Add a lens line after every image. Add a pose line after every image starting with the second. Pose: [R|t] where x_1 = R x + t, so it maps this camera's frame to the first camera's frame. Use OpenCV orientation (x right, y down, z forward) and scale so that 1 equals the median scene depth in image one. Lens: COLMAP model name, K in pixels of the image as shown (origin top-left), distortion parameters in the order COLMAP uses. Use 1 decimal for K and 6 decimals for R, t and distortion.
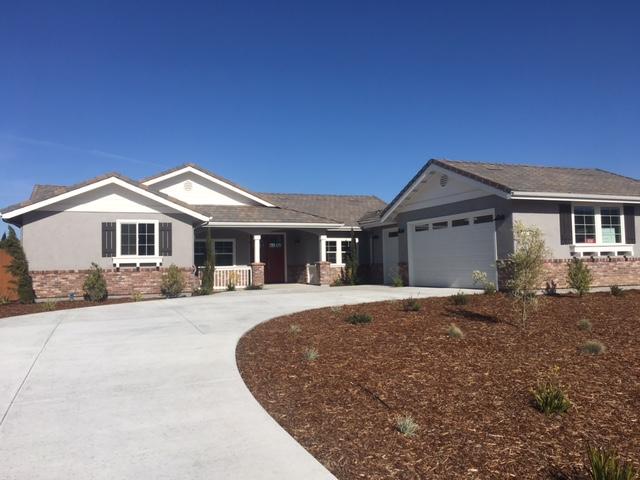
lens RADIAL K [[547.4, 0, 320.0], [0, 547.4, 240.0], [0, 0, 1]] dist [0.043920, 0.000723]
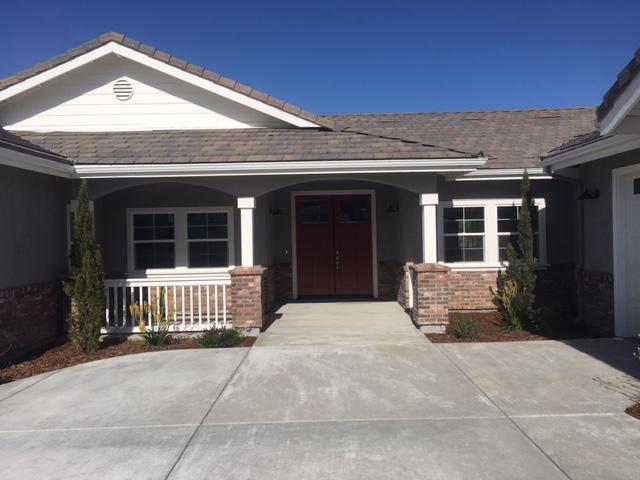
lens RADIAL K [[547.4, 0, 320.0], [0, 547.4, 240.0], [0, 0, 1]] dist [0.043920, 0.000723]
pose [[0.924326, 0.006363, -0.381550, 0.080292], [0.018798, 0.997888, 0.062180, -0.001426], [0.381140, -0.064647, 0.922254, 0.629855]]
